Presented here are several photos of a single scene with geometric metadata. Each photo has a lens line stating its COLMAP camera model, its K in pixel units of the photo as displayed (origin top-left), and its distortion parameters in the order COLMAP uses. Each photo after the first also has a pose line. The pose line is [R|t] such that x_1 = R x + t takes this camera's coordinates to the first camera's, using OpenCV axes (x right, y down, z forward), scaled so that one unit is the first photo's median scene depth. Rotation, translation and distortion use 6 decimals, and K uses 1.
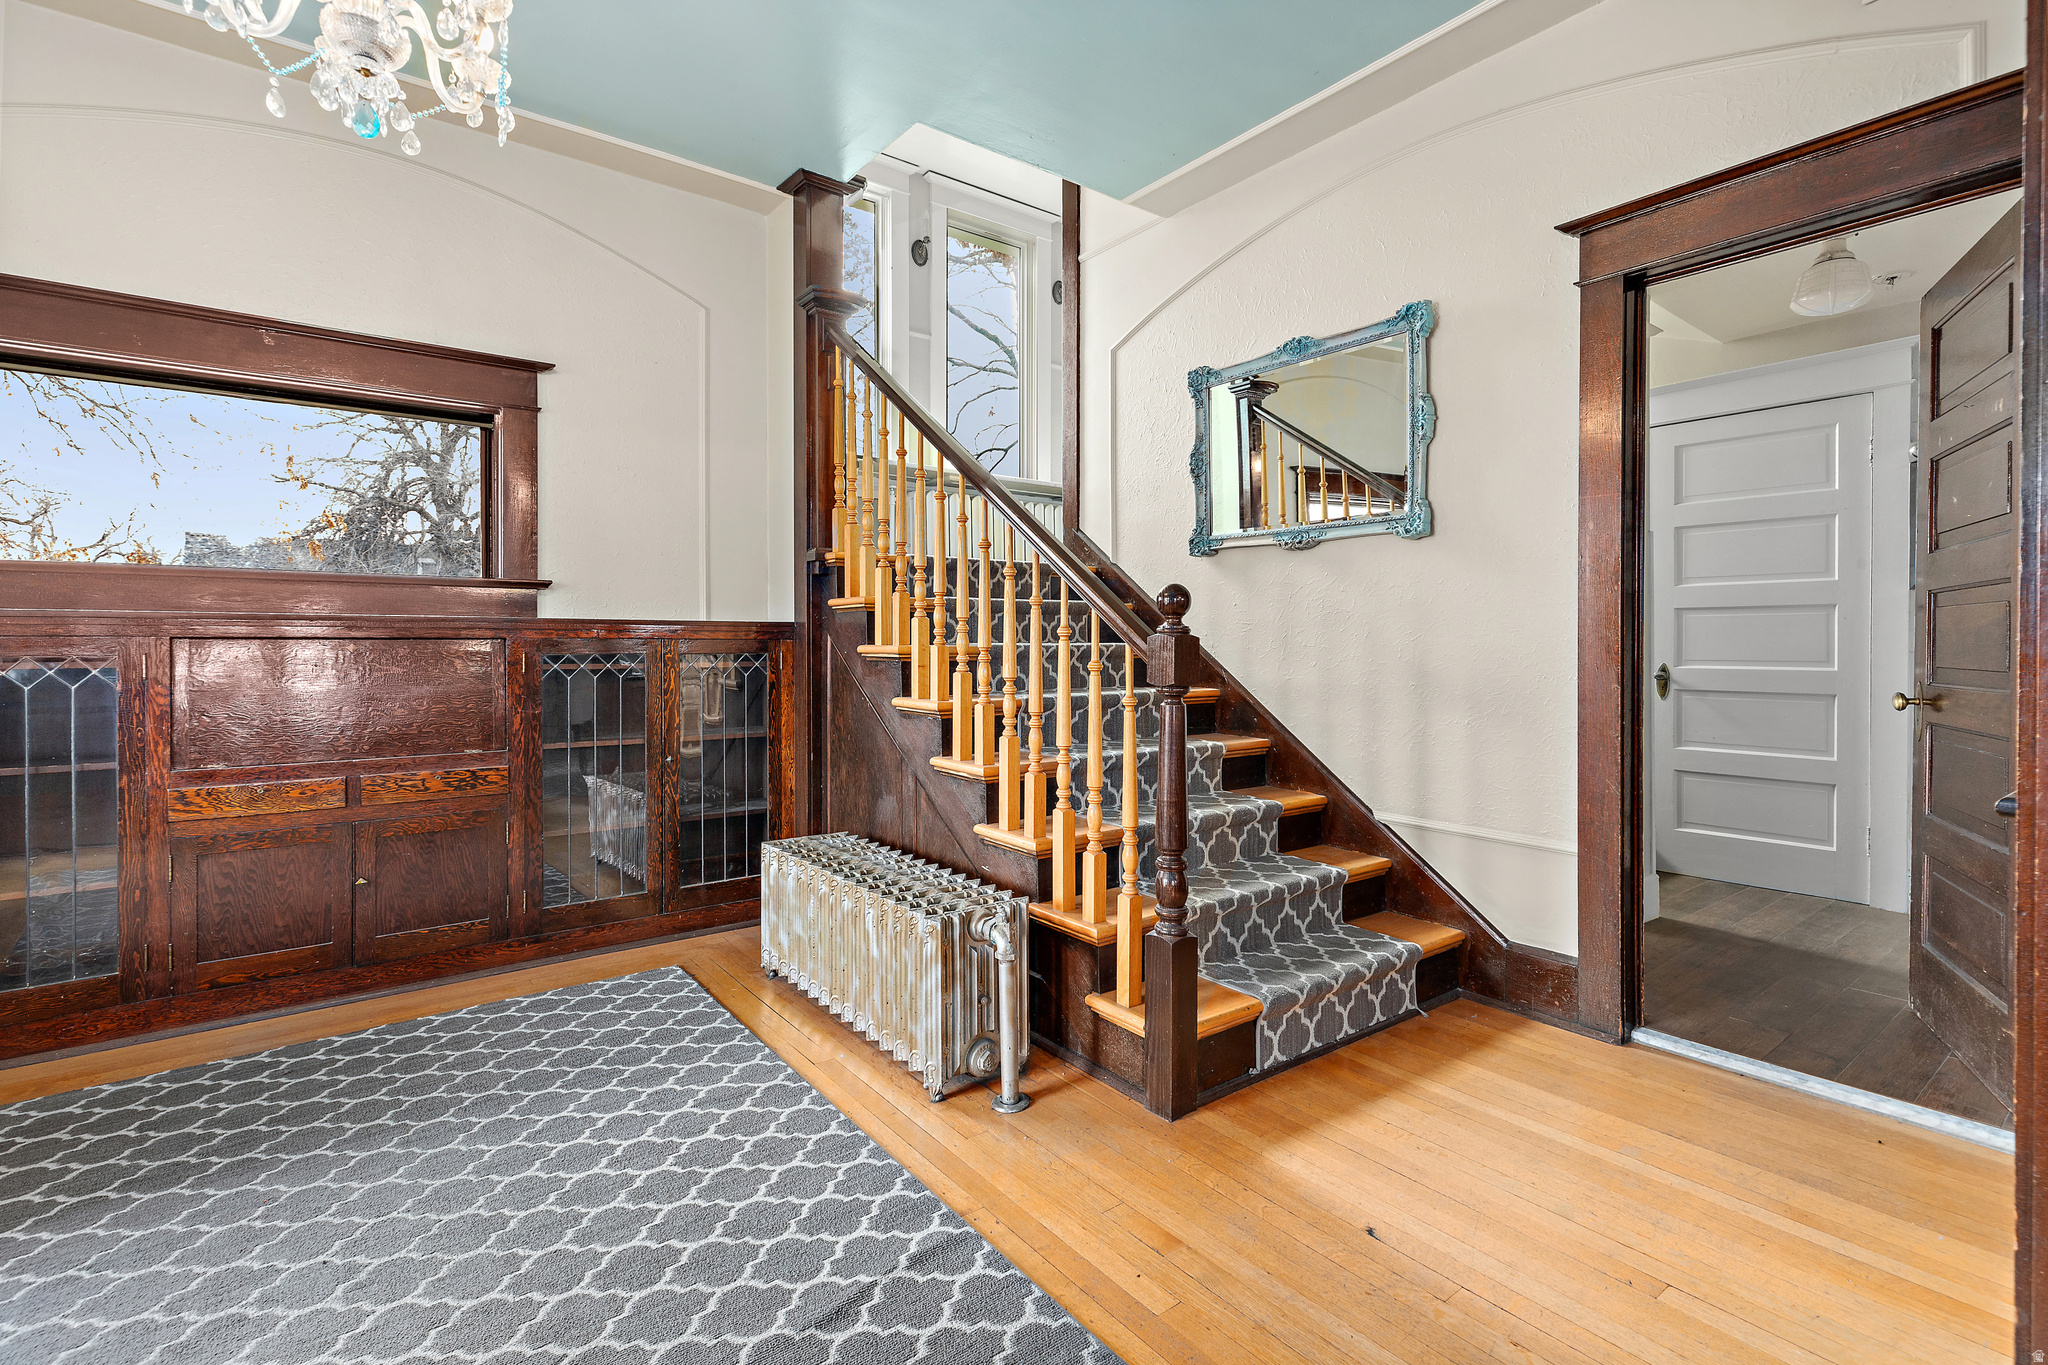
lens RADIAL K [[947.3, 0, 1043.7], [0, 947.3, 645.8], [0, 0, 1]] dist [0.001510, 0.000554]
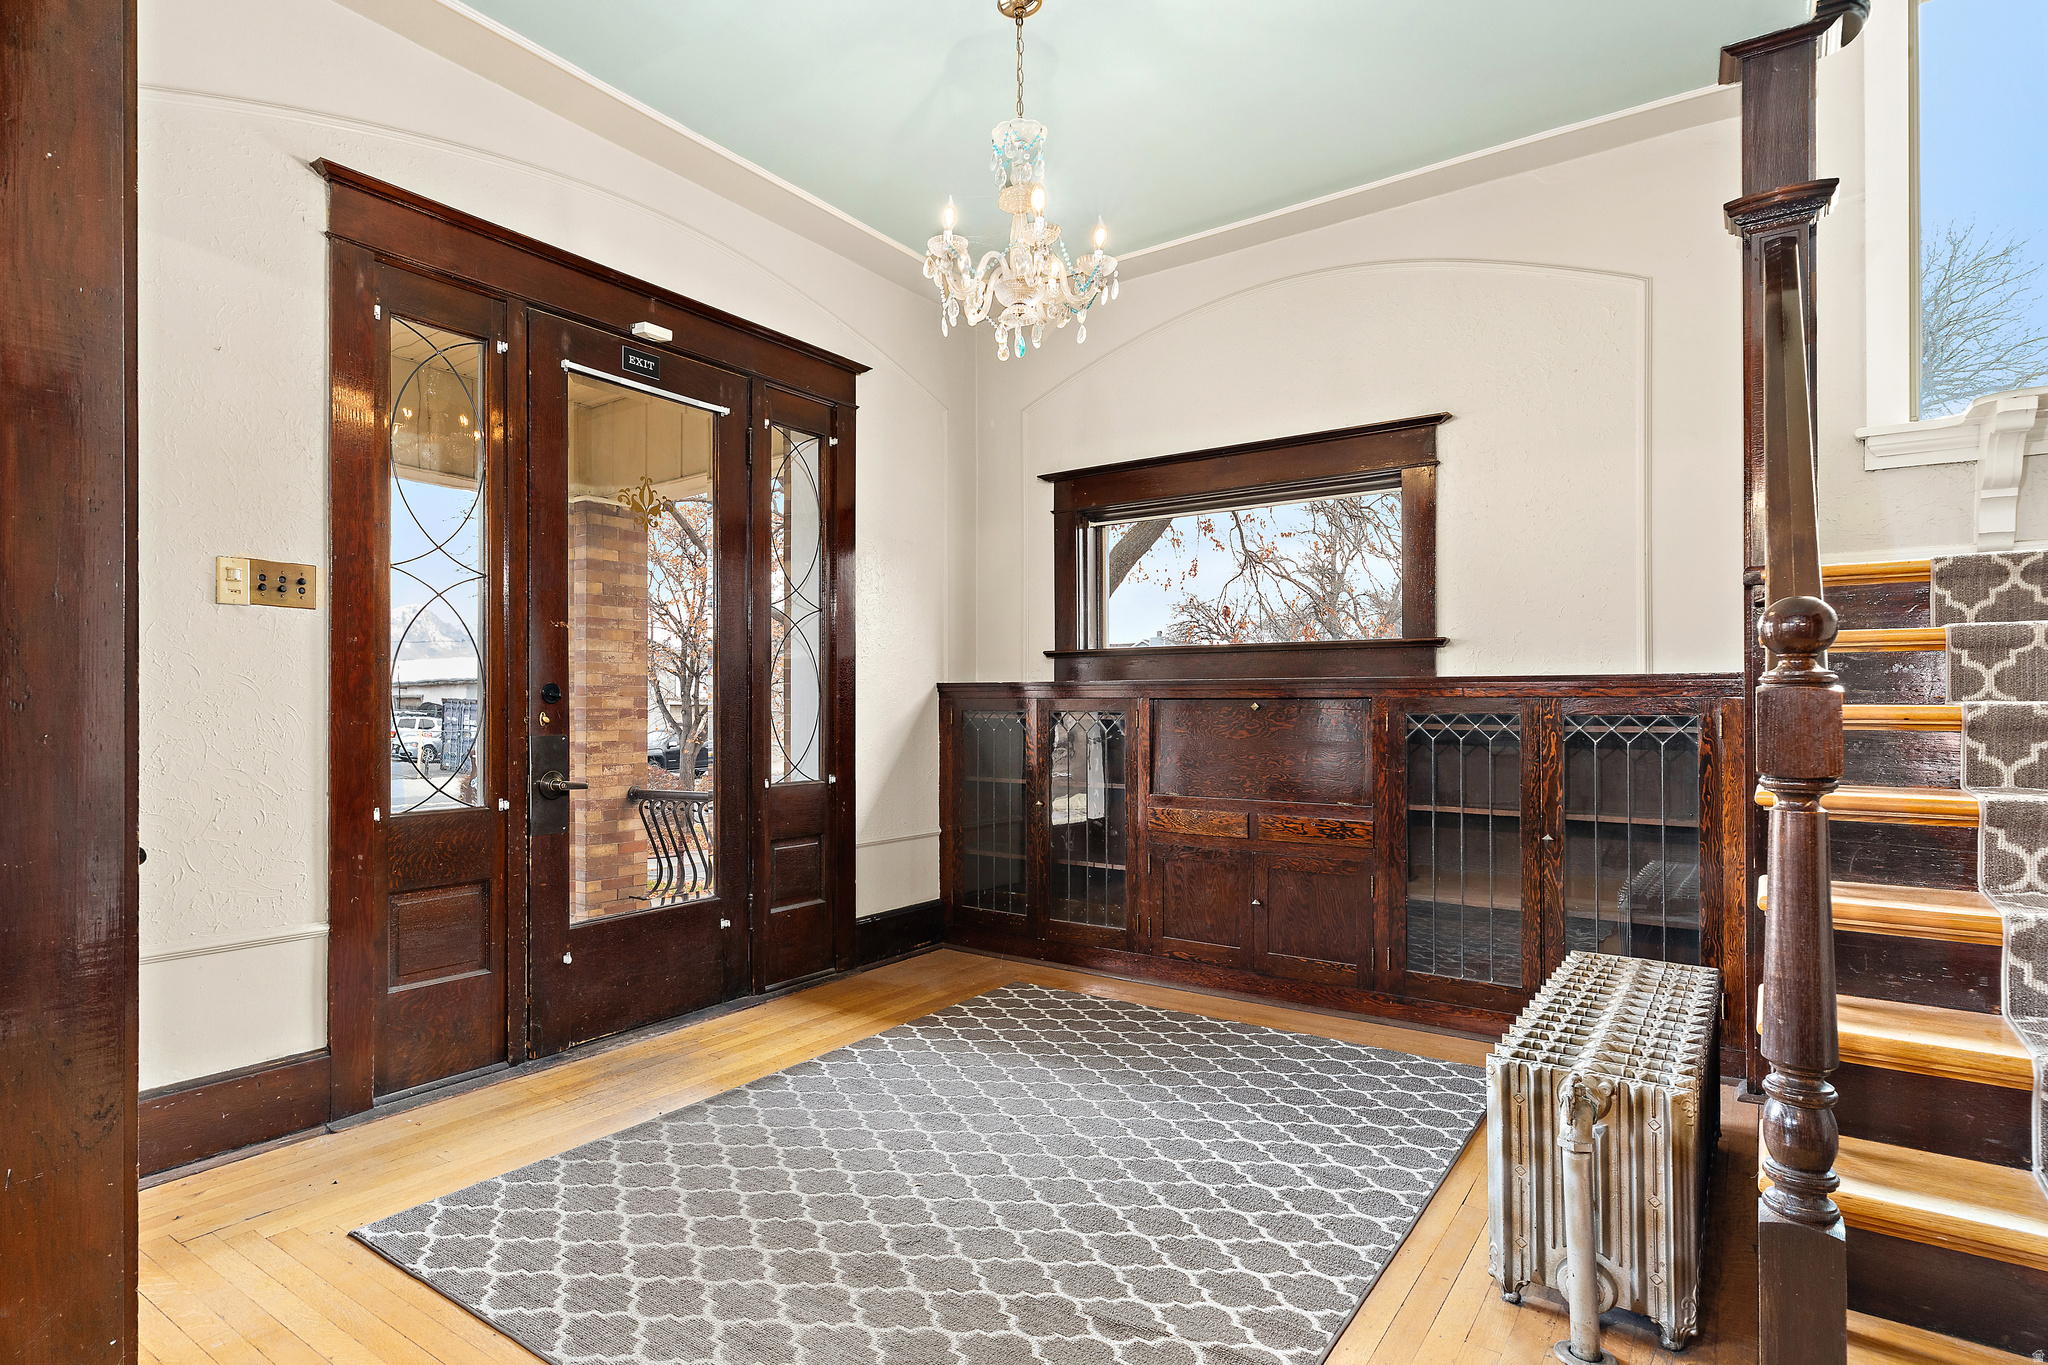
lens RADIAL K [[1077.9, 0, 913.3], [0, 1077.9, 692.3], [0, 0, 1]] dist [0.010488, -0.000778]
pose [[0.243724, -0.008906, -0.969804, 0.479398], [-0.001137, 0.999955, -0.009468, -0.002322], [0.969844, 0.003410, 0.243702, 0.244010]]
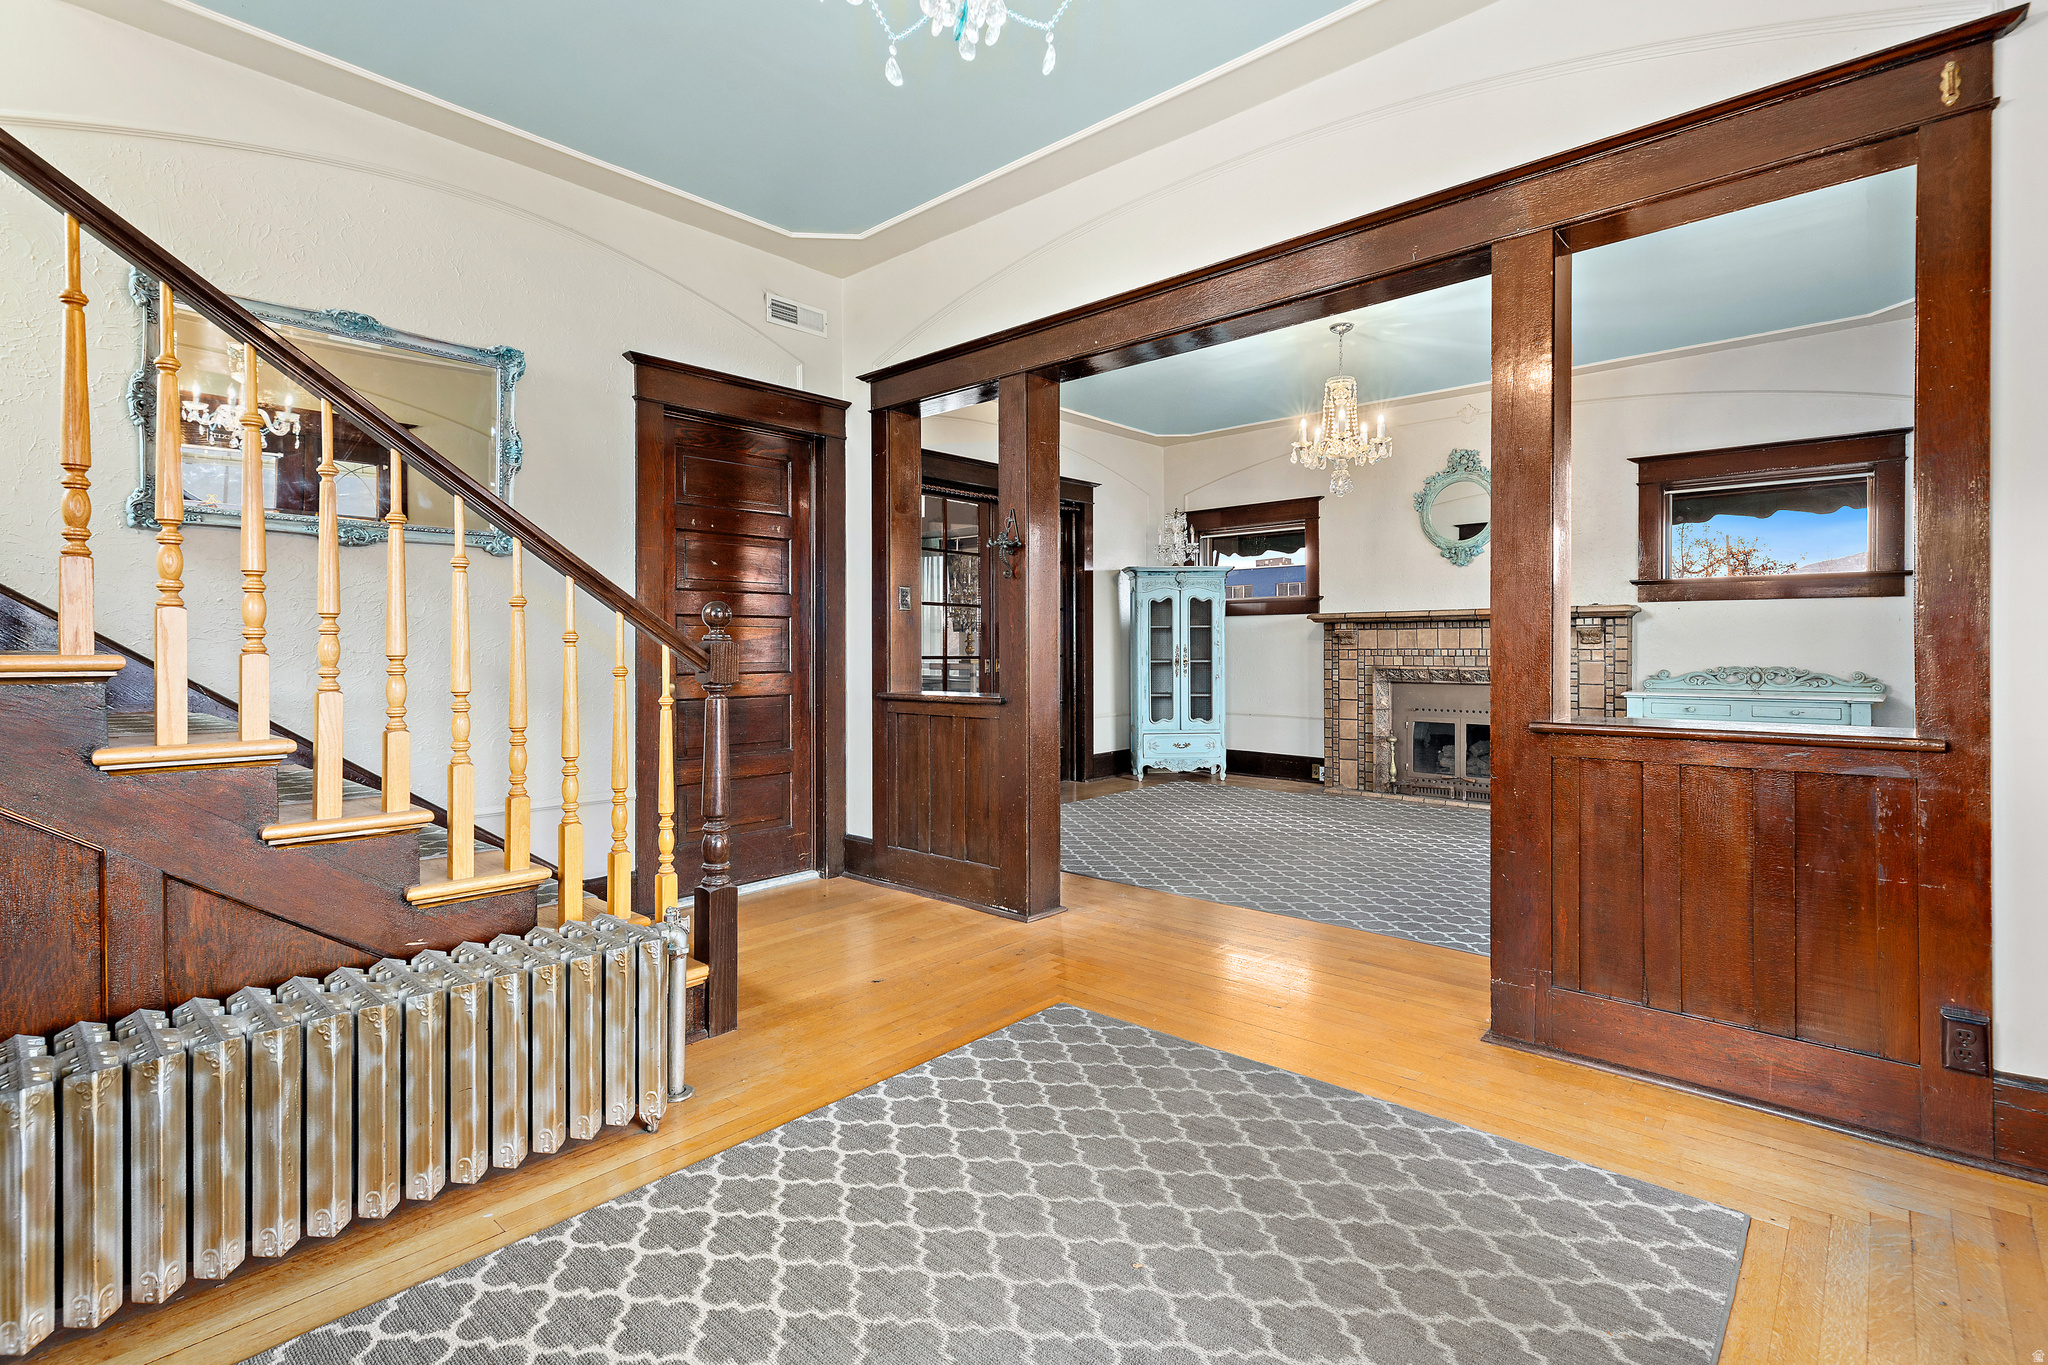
lens RADIAL K [[947.3, 0, 1040.7], [0, 947.3, 655.4], [0, 0, 1]] dist [0.001510, 0.000554]
pose [[-0.187719, -0.008484, 0.982186, -0.857694], [0.004586, 0.999944, 0.009514, -0.004164], [-0.982212, 0.006290, -0.187670, 0.608377]]
